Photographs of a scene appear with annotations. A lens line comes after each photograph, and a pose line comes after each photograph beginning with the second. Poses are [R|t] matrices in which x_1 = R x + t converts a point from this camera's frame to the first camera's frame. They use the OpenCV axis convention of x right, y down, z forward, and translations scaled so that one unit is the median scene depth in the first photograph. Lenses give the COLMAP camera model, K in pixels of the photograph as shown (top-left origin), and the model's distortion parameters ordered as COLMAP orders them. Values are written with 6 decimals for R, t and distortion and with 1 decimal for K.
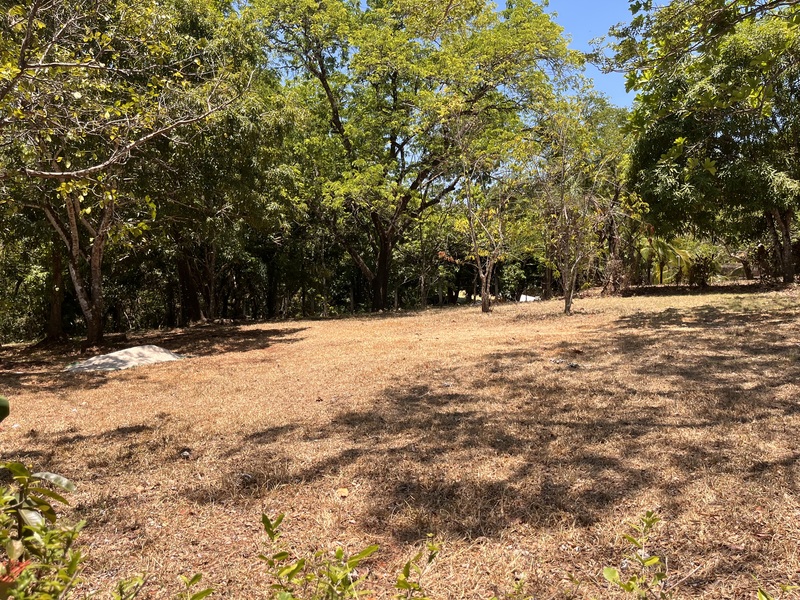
lens RADIAL K [[604.4, 0, 400.8], [0, 604.4, 302.5], [0, 0, 1]] dist [0.053149, -0.081597]
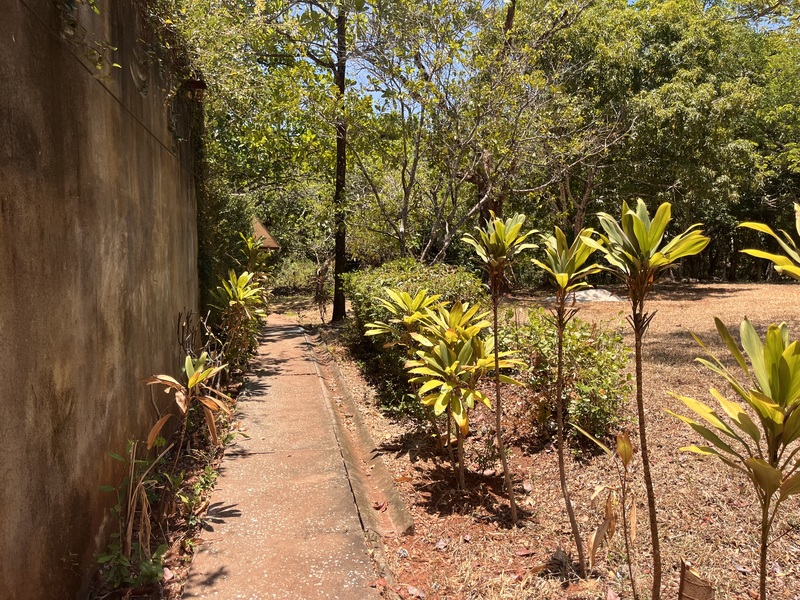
lens RADIAL K [[604.4, 0, 399.5], [0, 604.4, 300.0], [0, 0, 1]] dist [0.053149, -0.081597]
pose [[0.699287, 0.089487, -0.709218, 0.210129], [-0.047566, 0.995760, 0.078742, 0.006377], [0.713257, -0.021329, 0.700578, -0.254052]]
